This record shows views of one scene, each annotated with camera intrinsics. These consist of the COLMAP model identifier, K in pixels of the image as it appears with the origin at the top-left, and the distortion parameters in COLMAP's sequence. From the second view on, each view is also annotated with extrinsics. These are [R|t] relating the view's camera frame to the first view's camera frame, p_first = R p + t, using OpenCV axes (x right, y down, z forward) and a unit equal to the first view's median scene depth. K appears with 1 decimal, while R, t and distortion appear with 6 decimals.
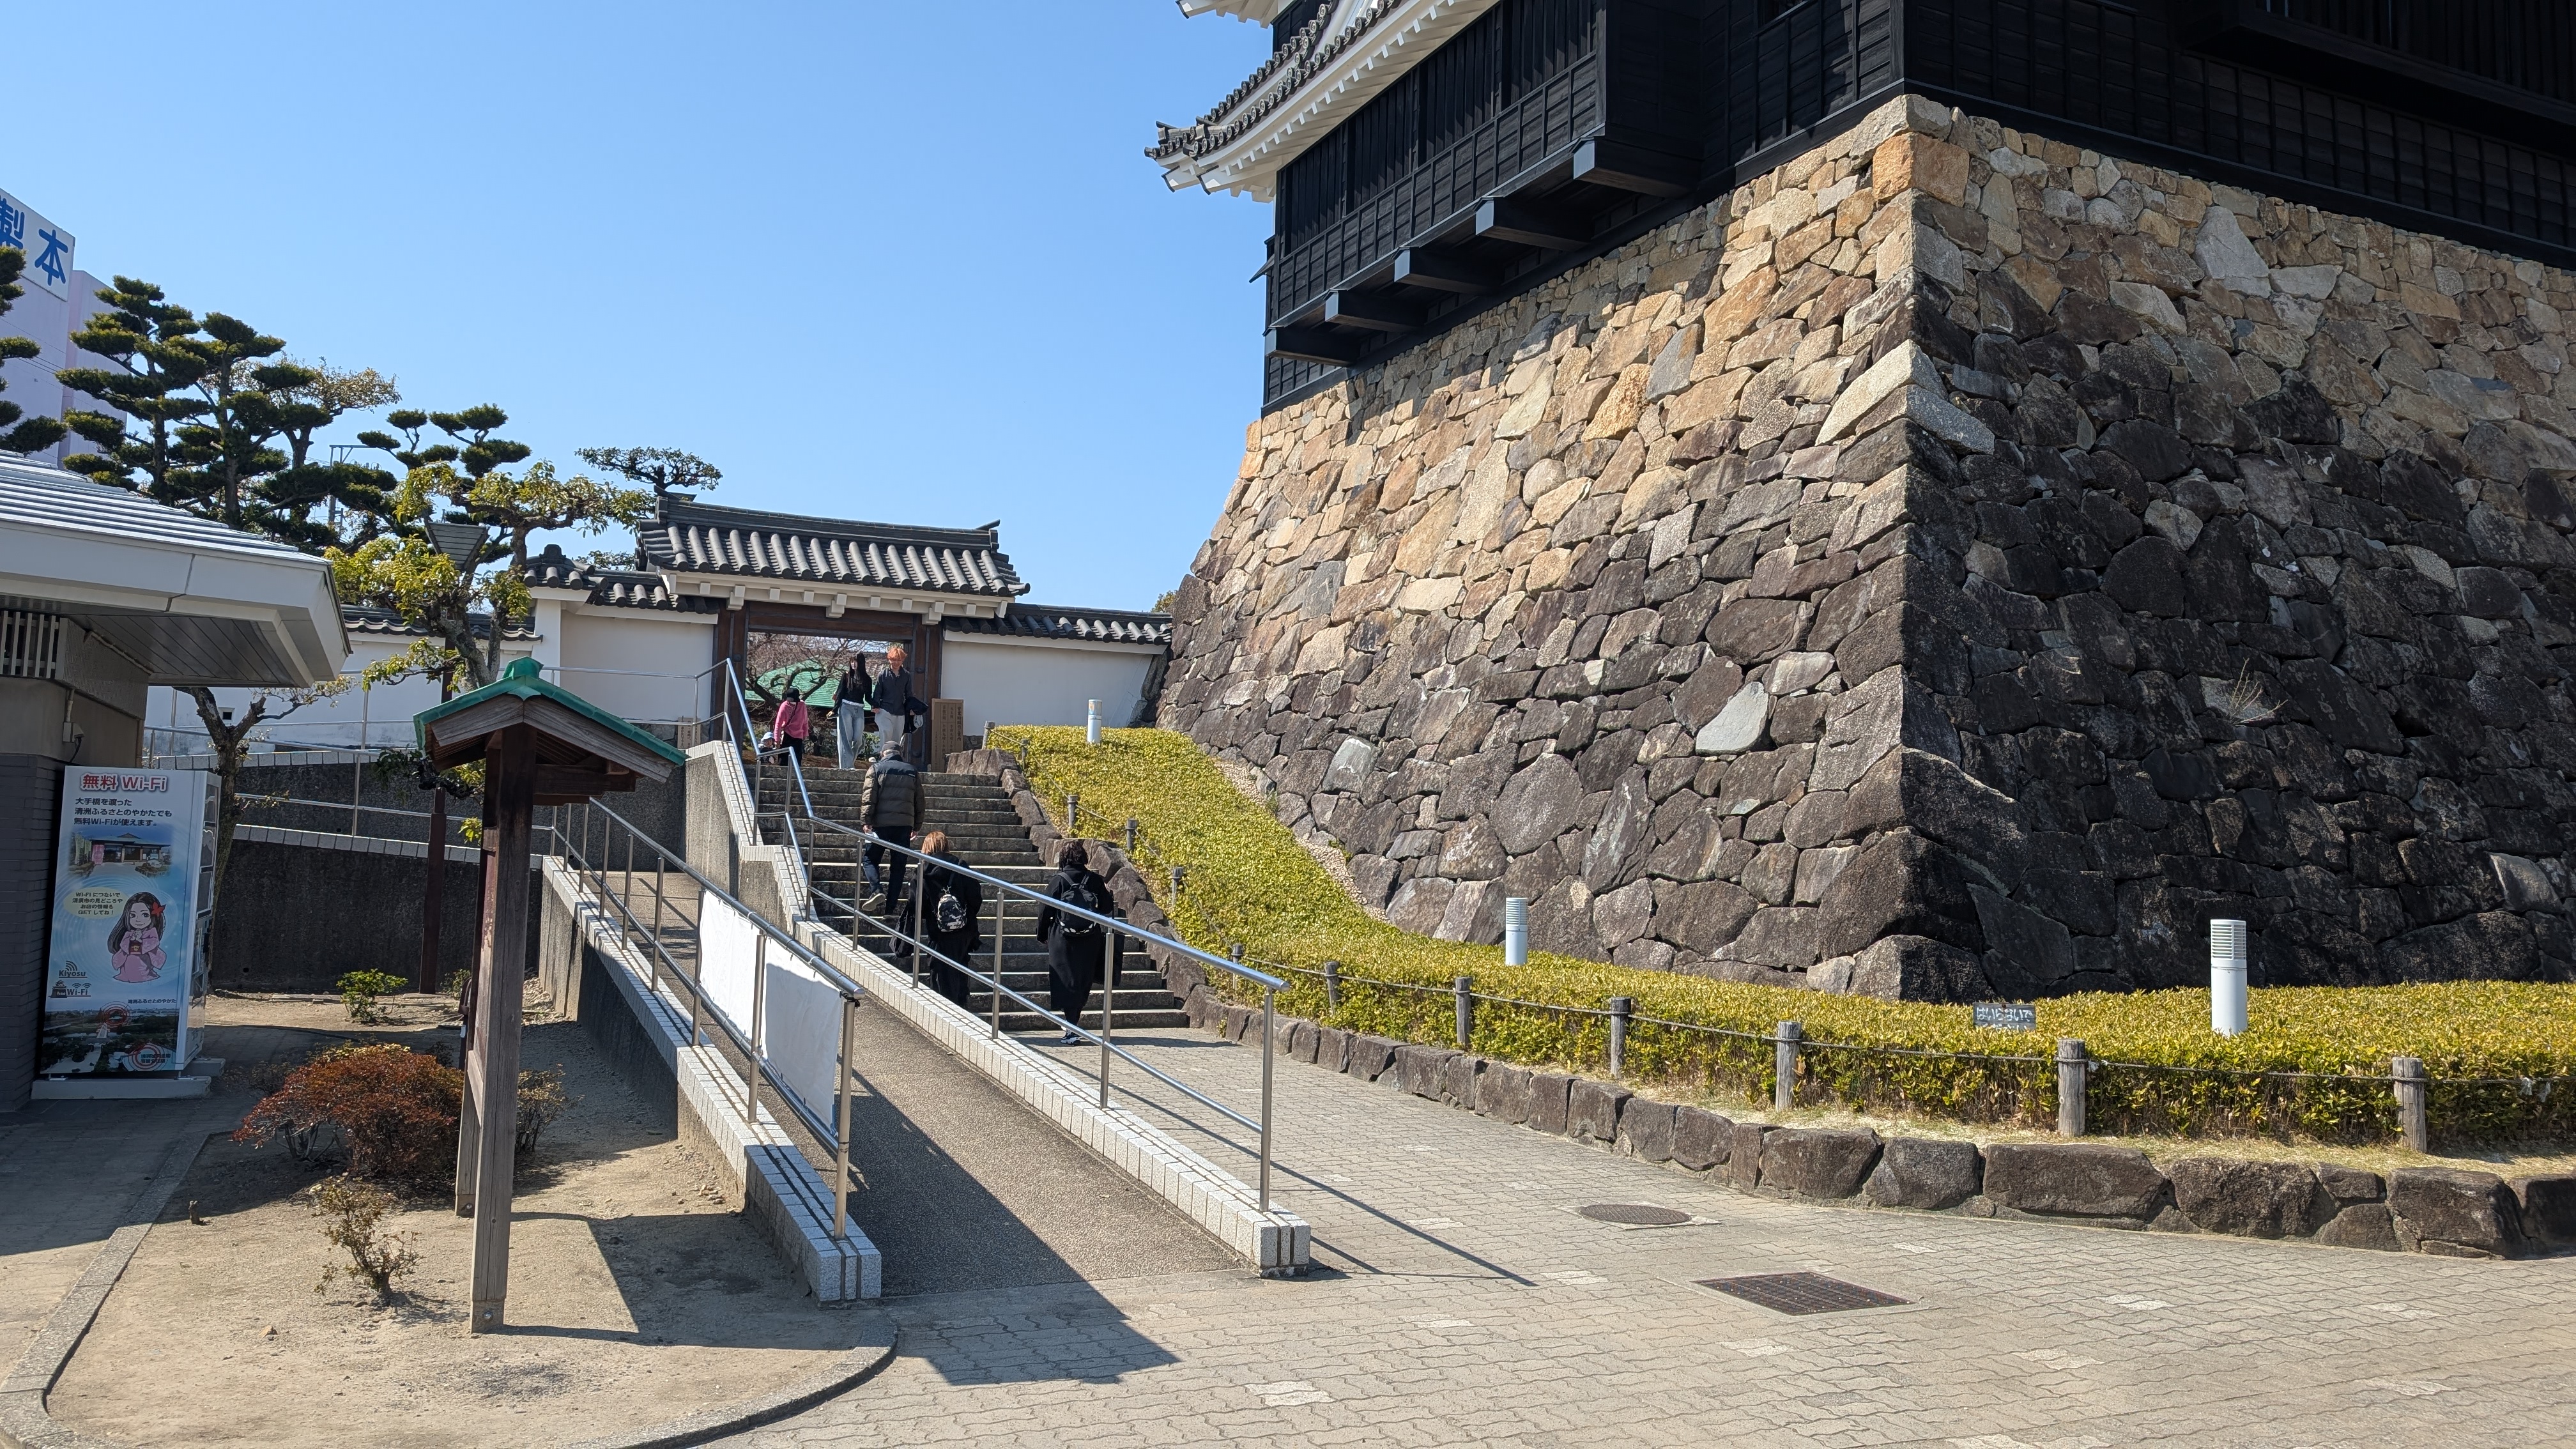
lens RADIAL K [[1869.9, 0, 1288.0], [0, 1869.9, 724.5], [0, 0, 1]] dist [0.029726, -0.002649]
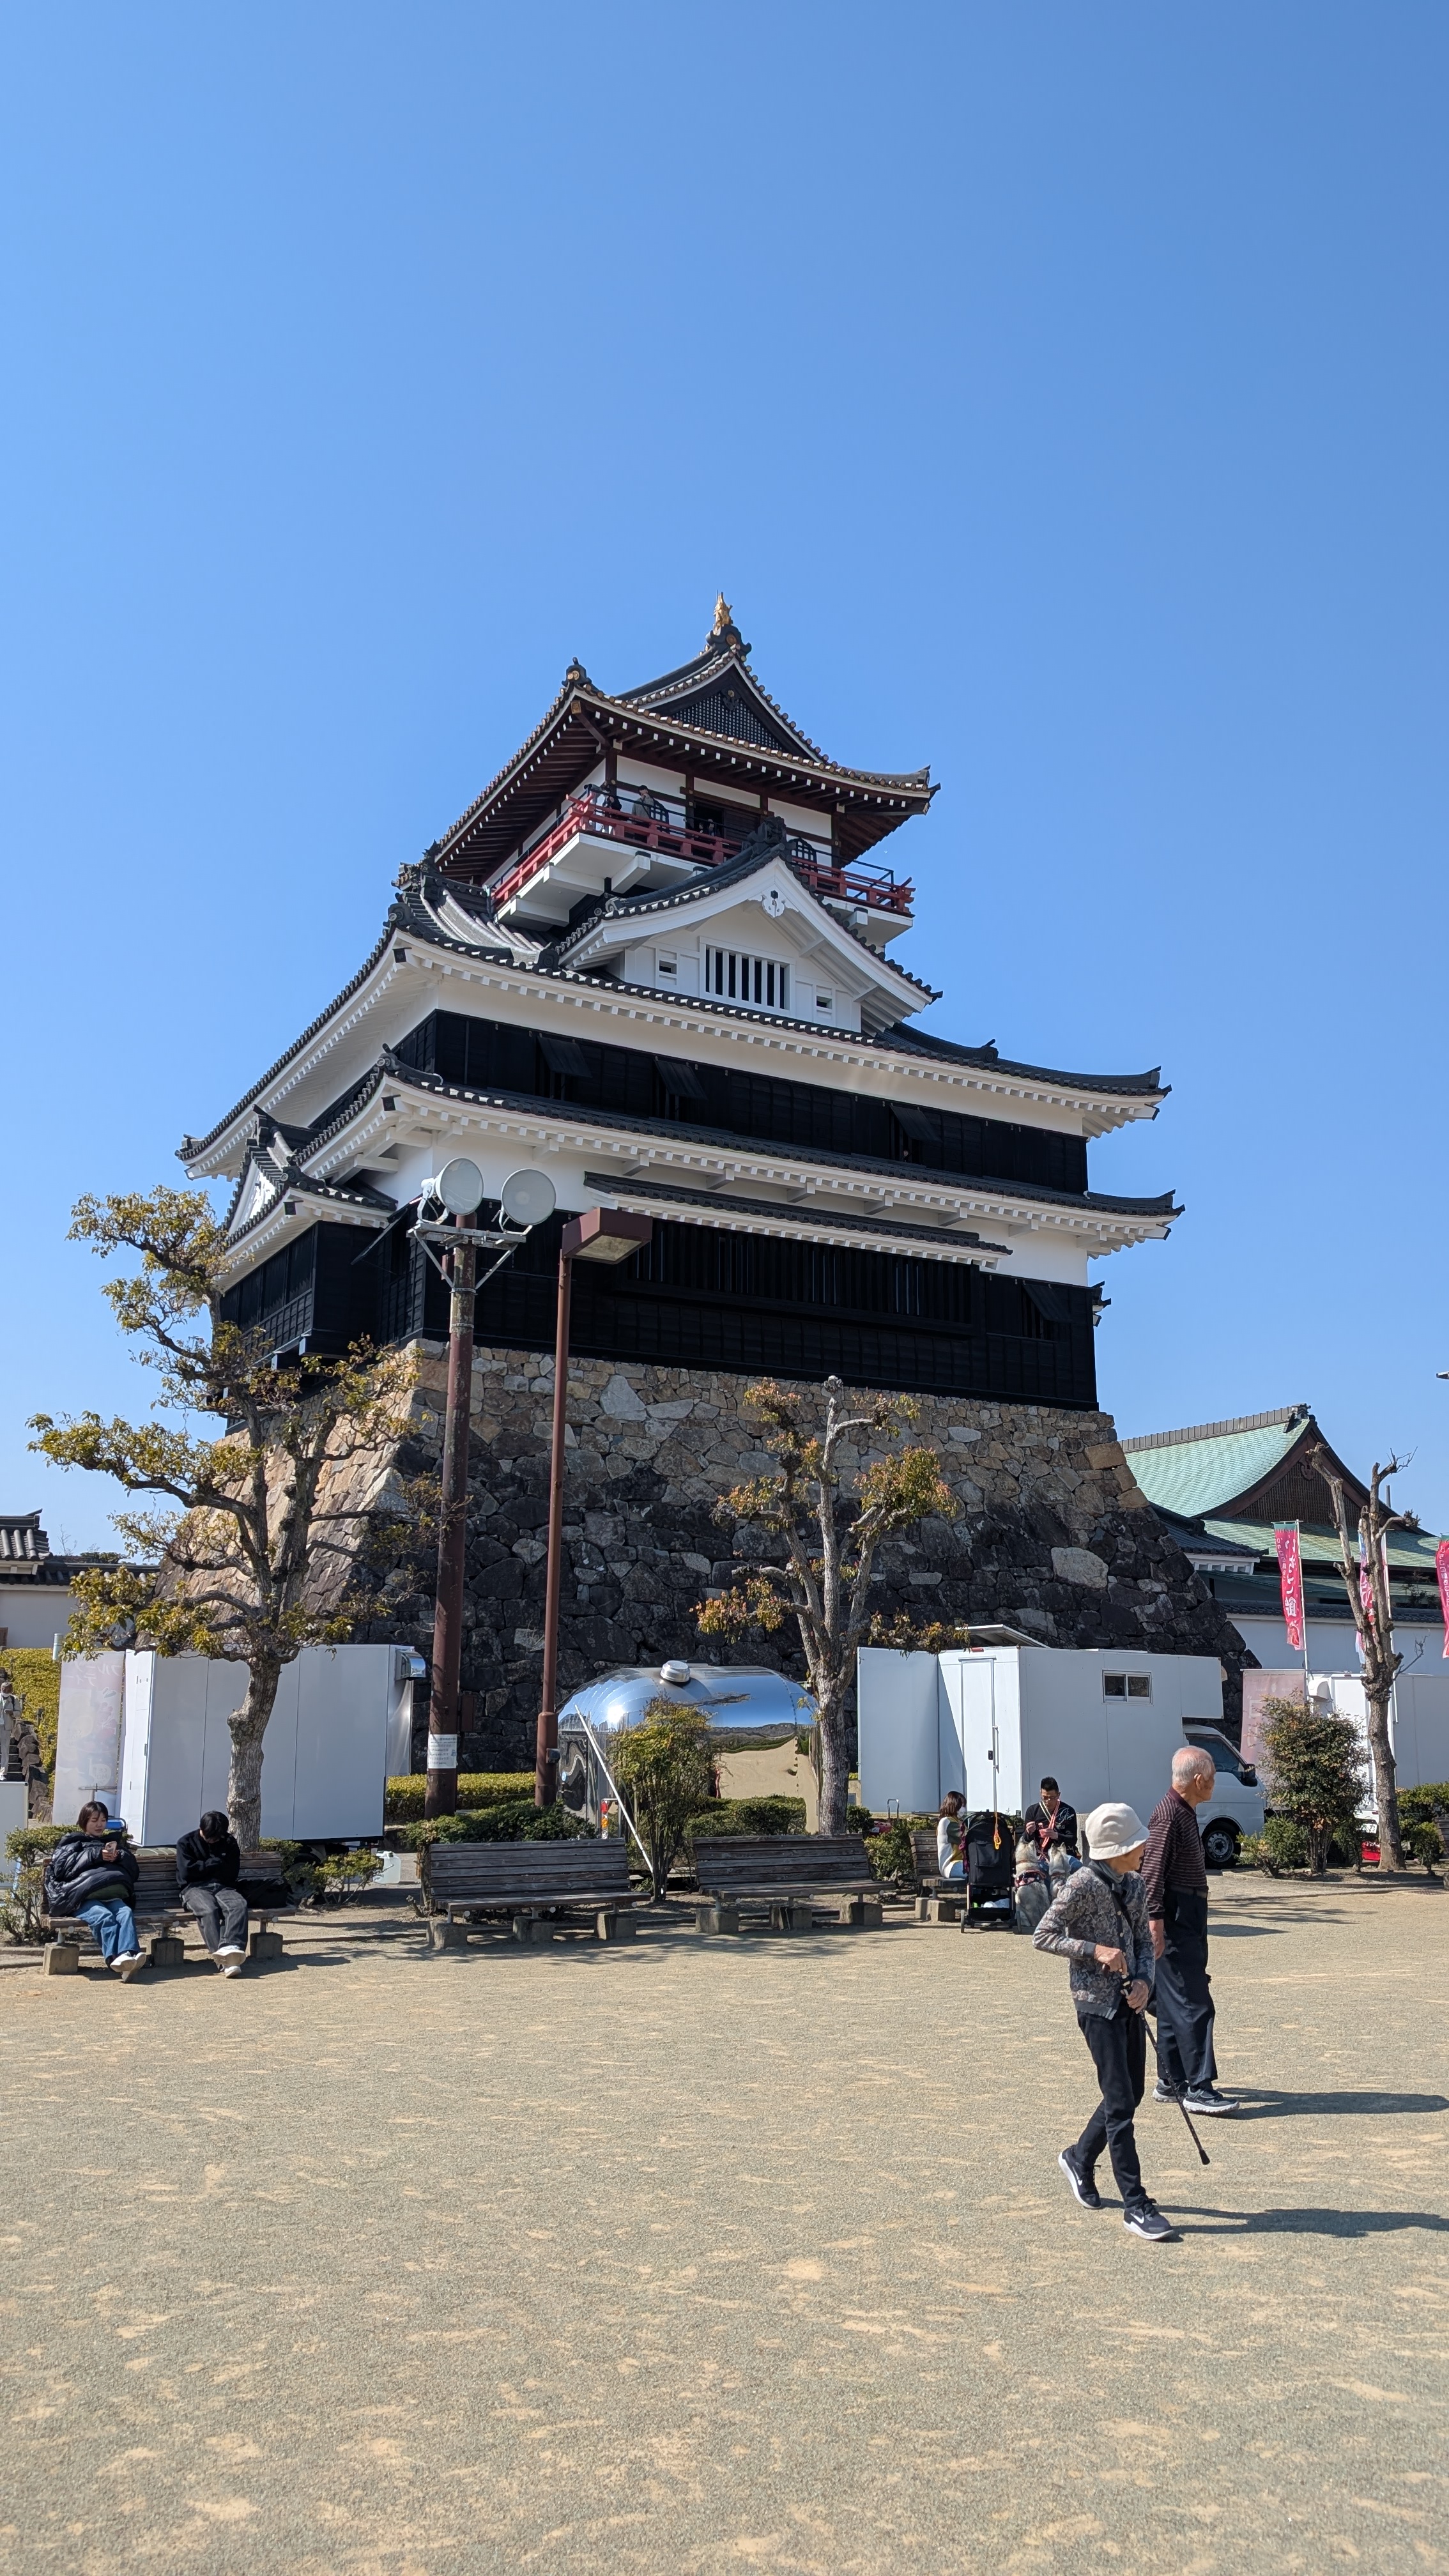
lens RADIAL K [[1869.9, 0, 771.9], [0, 1869.9, 1270.3], [0, 0, 1]] dist [0.029726, -0.002649]
pose [[0.996240, -0.003977, 0.086546, 0.508802], [0.017873, 0.986893, -0.160384, -0.069020], [-0.084774, 0.161328, 0.983253, -1.003198]]
